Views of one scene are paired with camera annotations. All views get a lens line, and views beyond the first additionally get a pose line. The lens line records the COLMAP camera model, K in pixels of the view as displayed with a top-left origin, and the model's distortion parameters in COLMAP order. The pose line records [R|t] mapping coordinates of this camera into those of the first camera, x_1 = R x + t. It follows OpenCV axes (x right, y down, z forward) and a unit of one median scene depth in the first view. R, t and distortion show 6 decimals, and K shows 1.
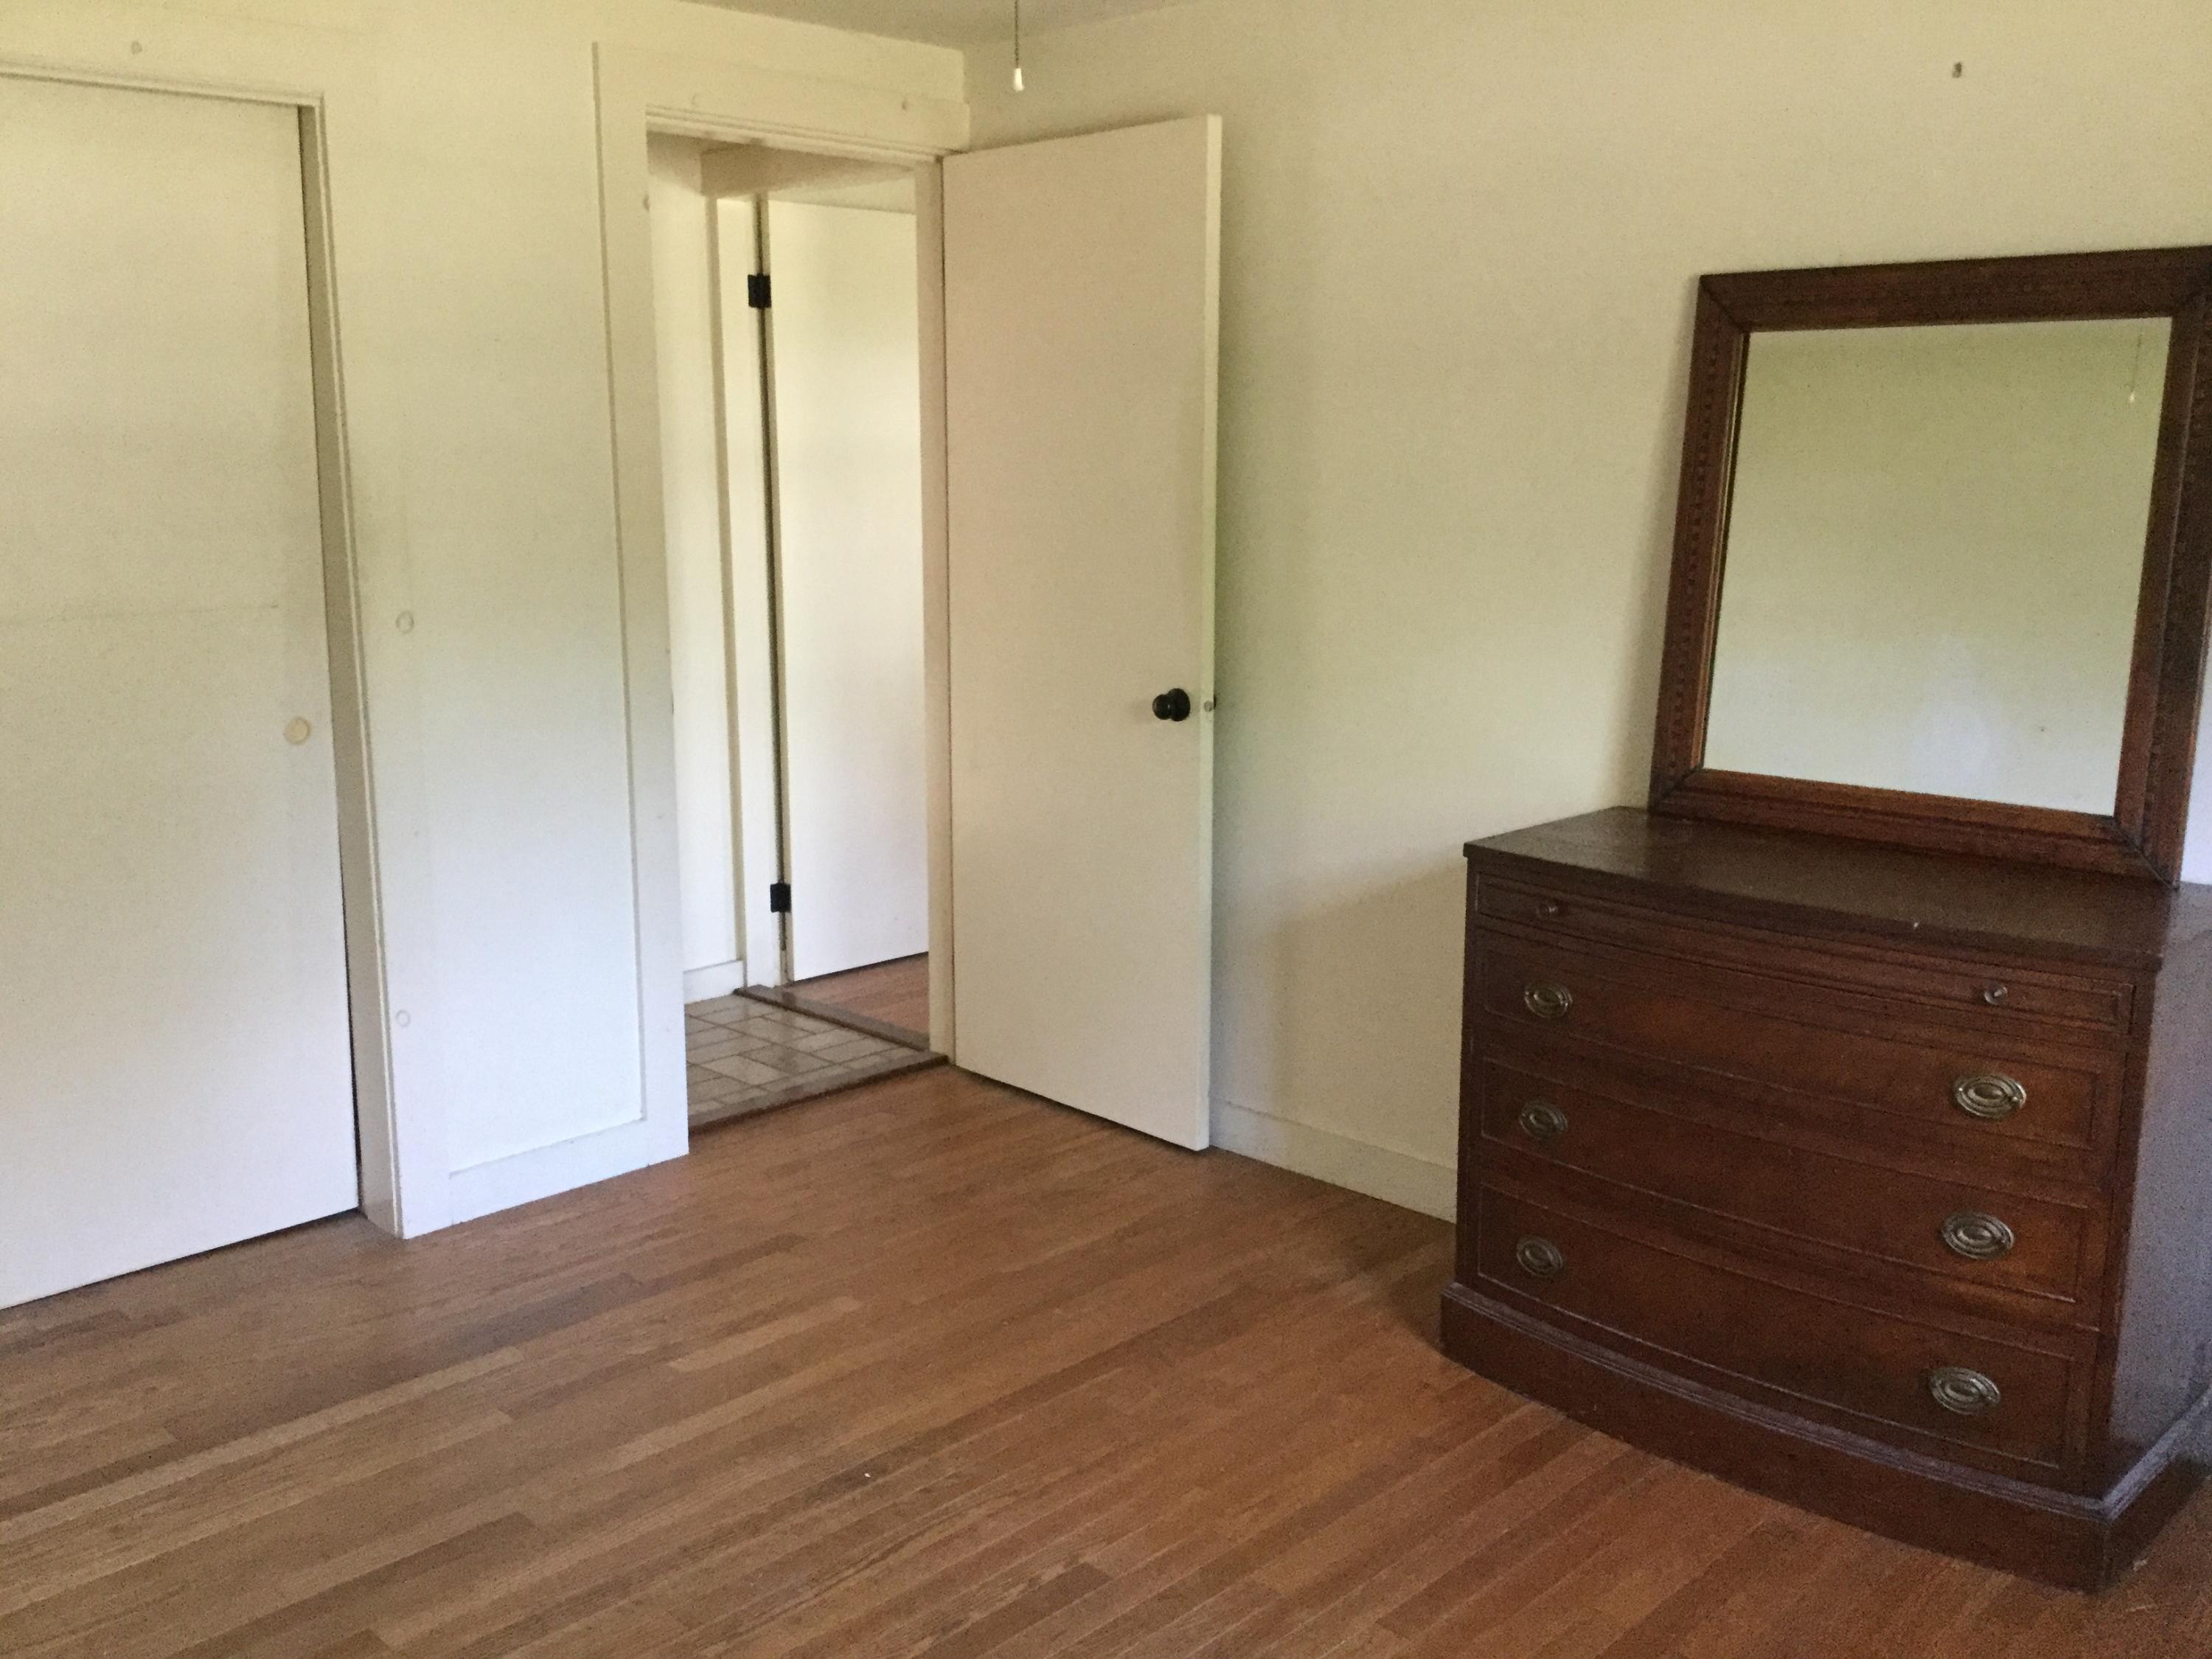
lens RADIAL K [[1982.7, 0, 1106.0], [0, 1982.7, 829.5], [0, 0, 1]] dist [0.138191, -0.274814]
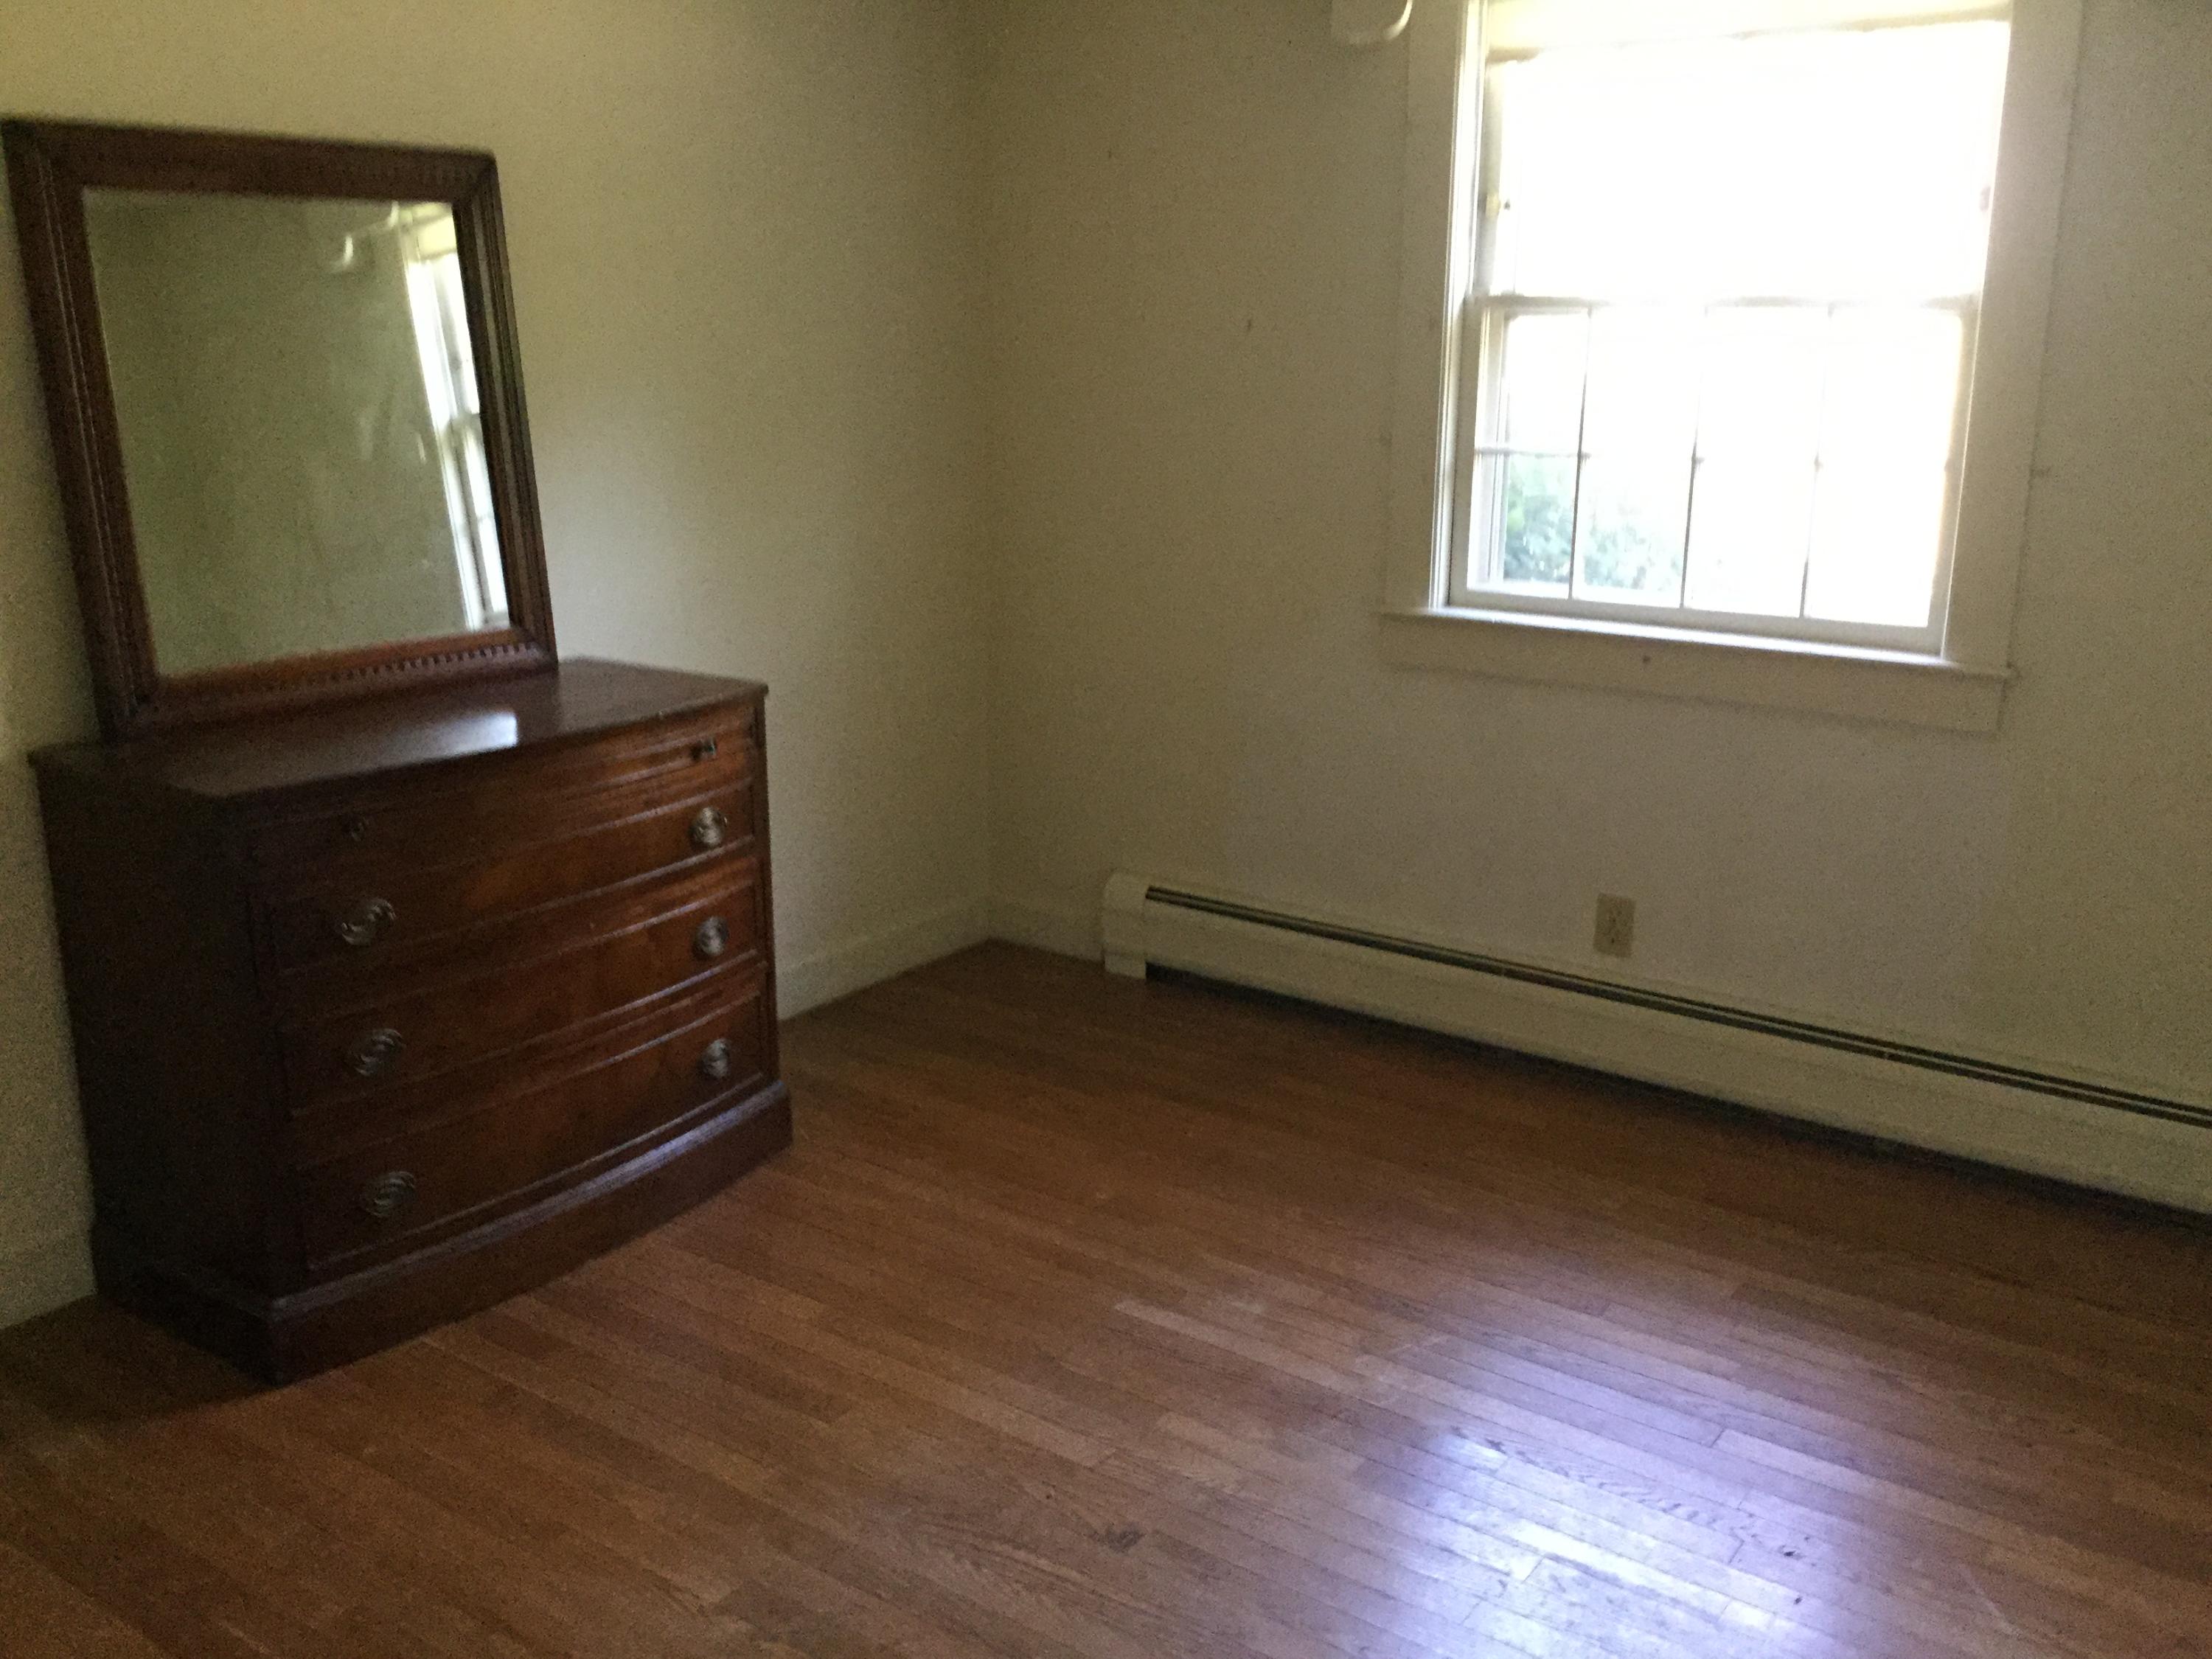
lens RADIAL K [[1982.7, 0, 1106.0], [0, 1982.7, 829.5], [0, 0, 1]] dist [0.138191, -0.274814]
pose [[-0.143282, -0.274817, 0.950761, -0.670568], [0.185063, 0.936288, 0.298523, -0.164825], [-0.972225, 0.218724, -0.083295, 0.701443]]
